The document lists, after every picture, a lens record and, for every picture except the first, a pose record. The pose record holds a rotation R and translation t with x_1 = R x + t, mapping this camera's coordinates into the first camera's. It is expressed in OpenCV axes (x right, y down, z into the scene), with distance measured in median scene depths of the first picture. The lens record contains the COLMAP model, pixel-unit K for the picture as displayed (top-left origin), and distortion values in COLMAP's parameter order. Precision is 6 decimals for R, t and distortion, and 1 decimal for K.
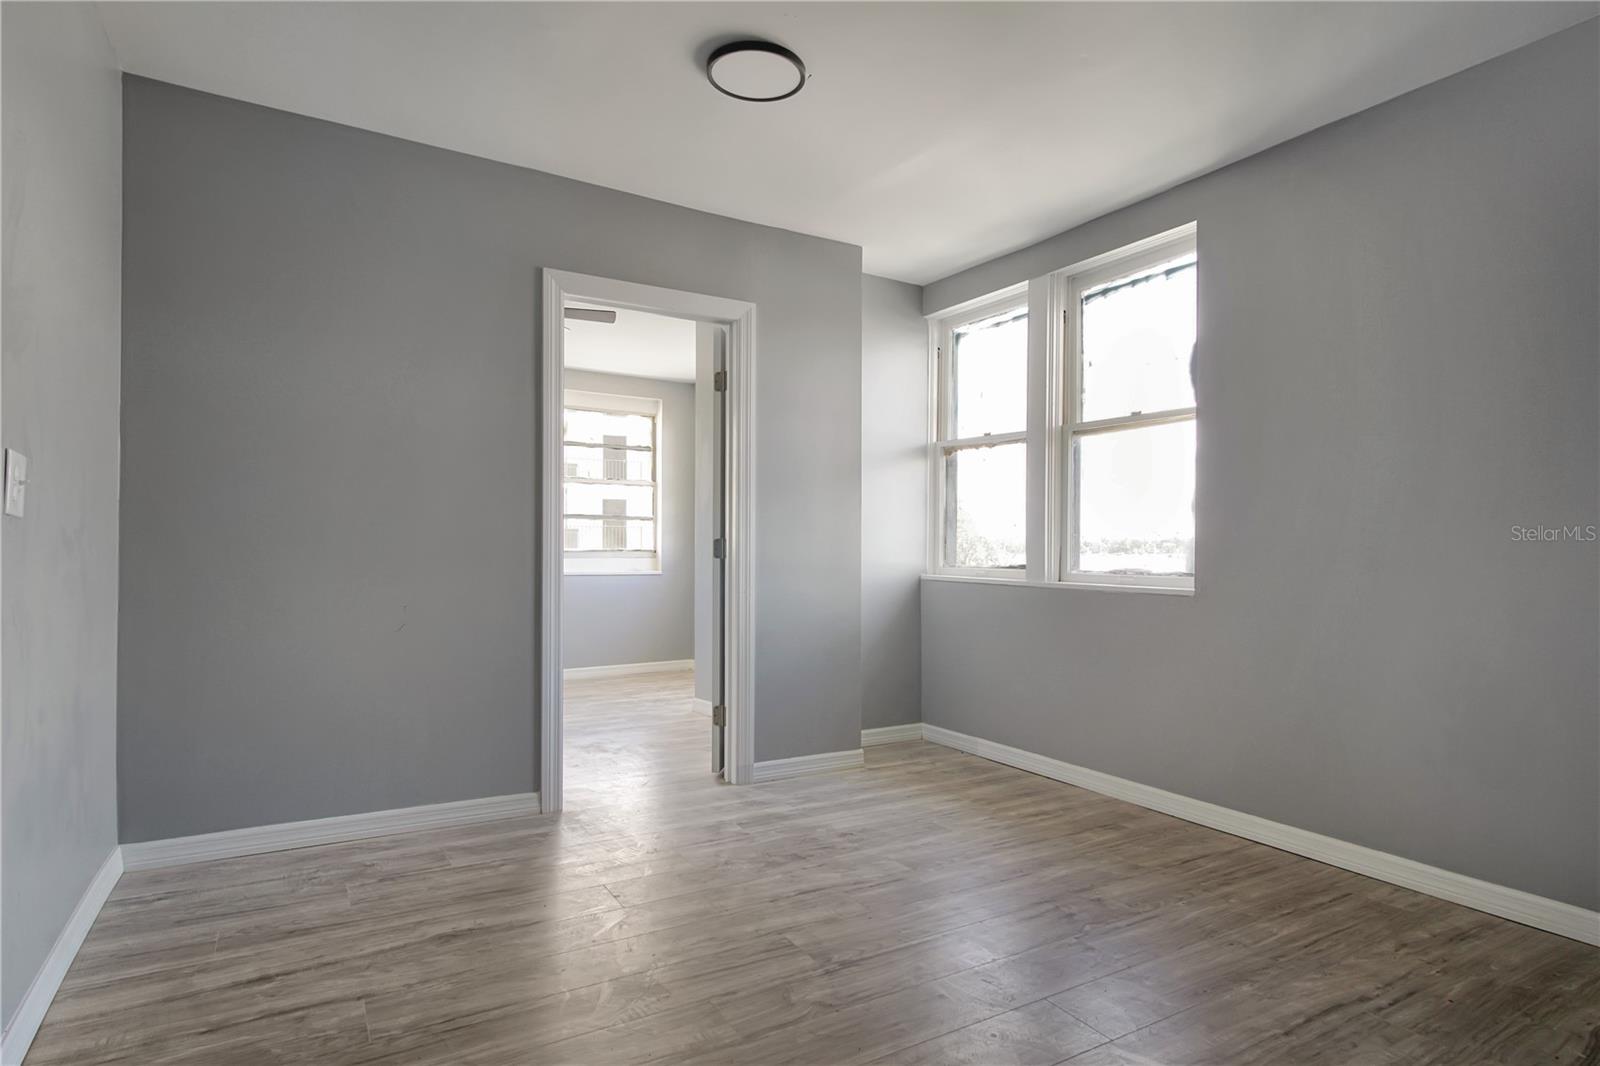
lens RADIAL K [[858.5, 0, 800.9], [0, 858.5, 545.5], [0, 0, 1]] dist [0.005621, -0.000174]
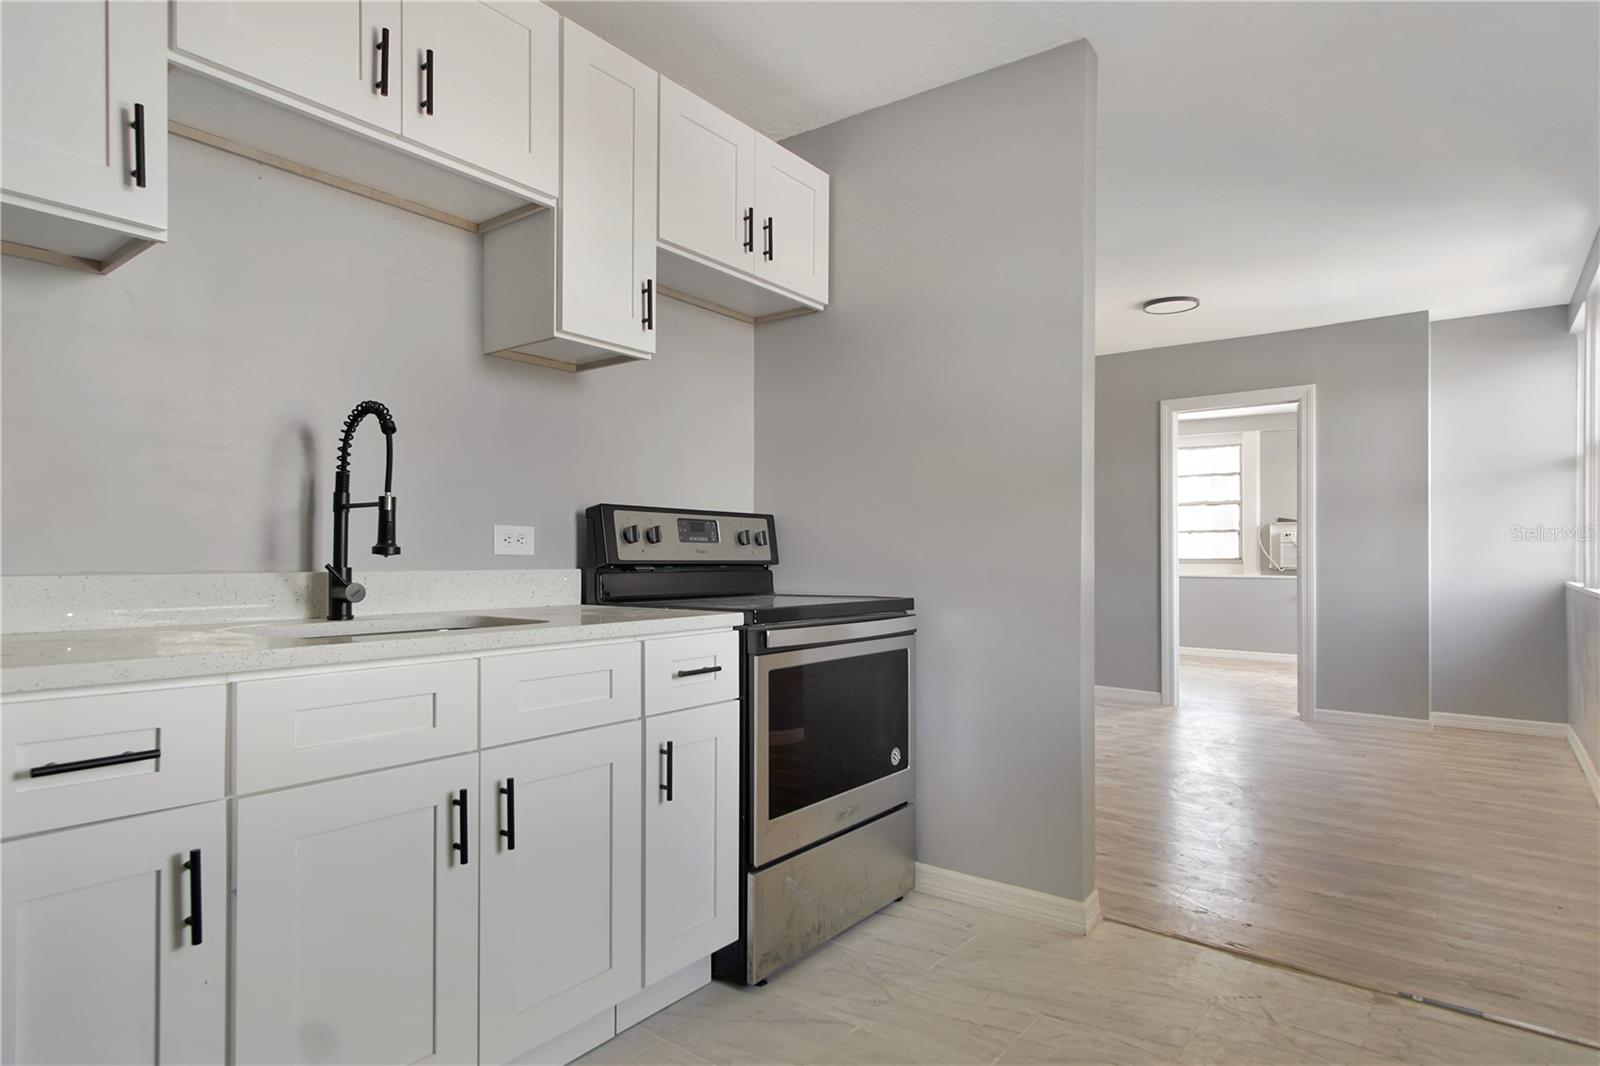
lens RADIAL K [[858.5, 0, 803.0], [0, 858.5, 545.9], [0, 0, 1]] dist [0.005621, -0.000174]
pose [[0.355578, -0.013472, -0.934549, 1.377128], [0.006052, 0.999908, -0.012112, -0.002964], [0.934627, -0.001349, 0.355627, -0.417317]]
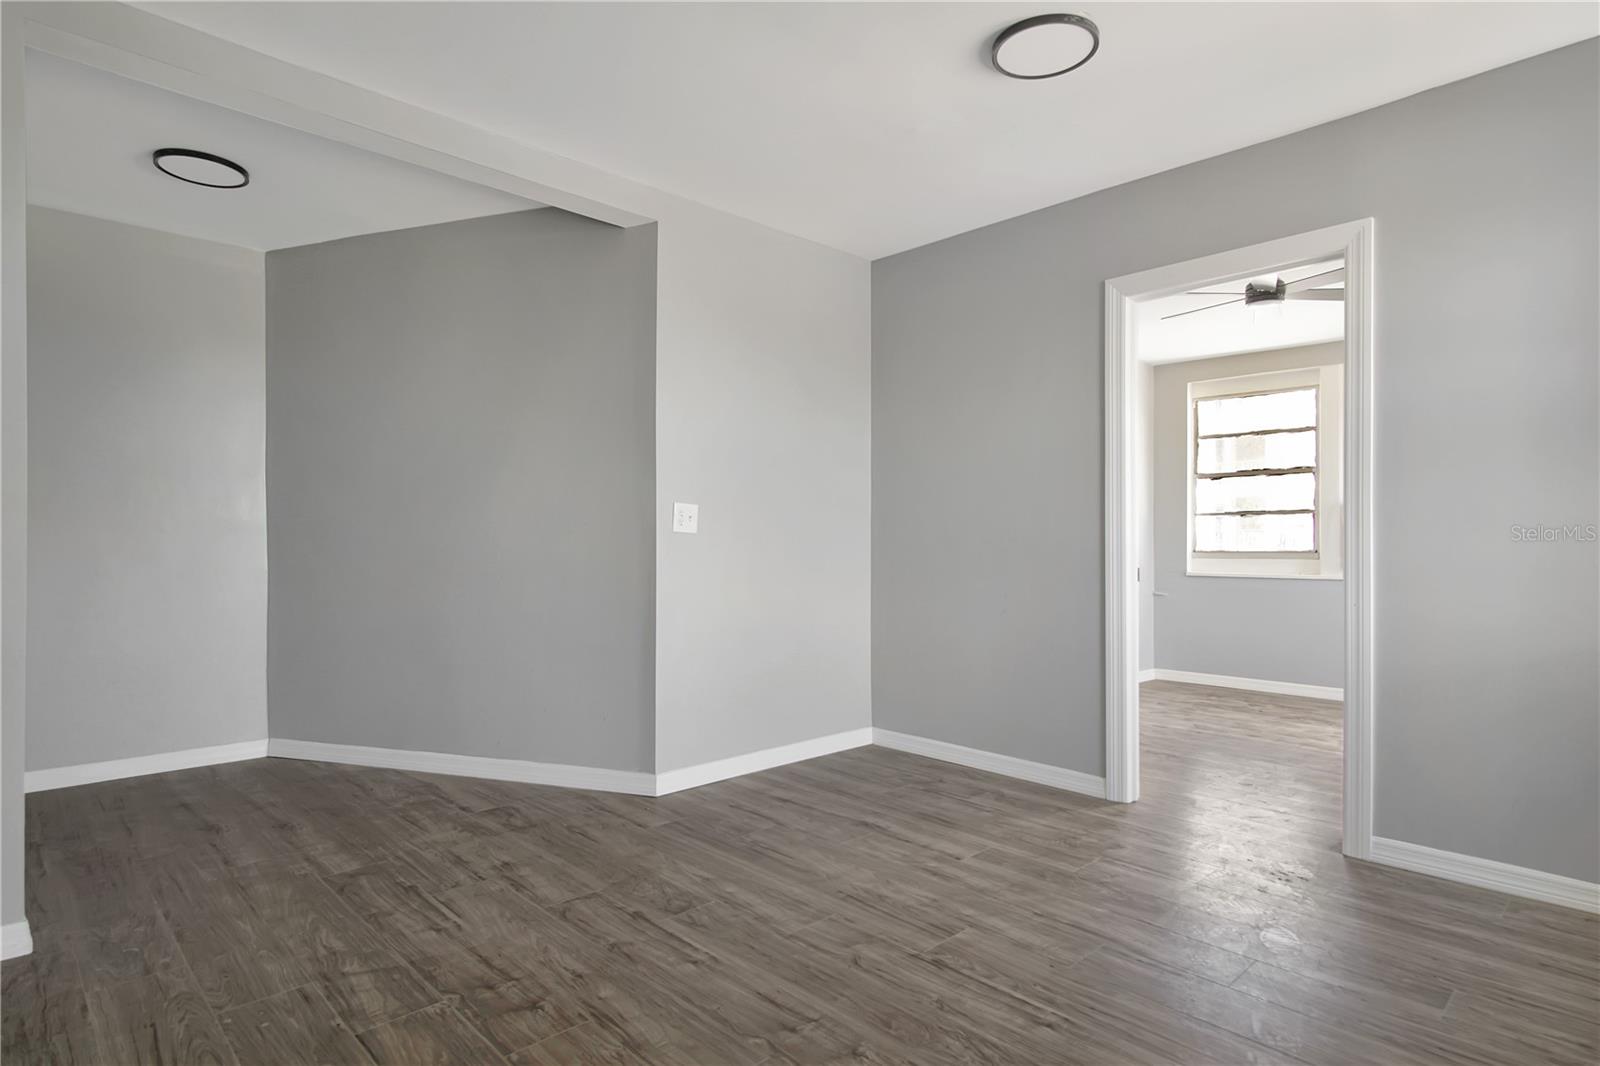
lens RADIAL K [[858.5, 0, 806.5], [0, 858.5, 540.6], [0, 0, 1]] dist [0.005621, -0.000174]
pose [[0.228397, -0.011540, -0.973500, 0.792192], [0.003679, 0.999933, -0.010990, 0.007684], [0.973561, -0.001072, 0.228424, 0.501075]]
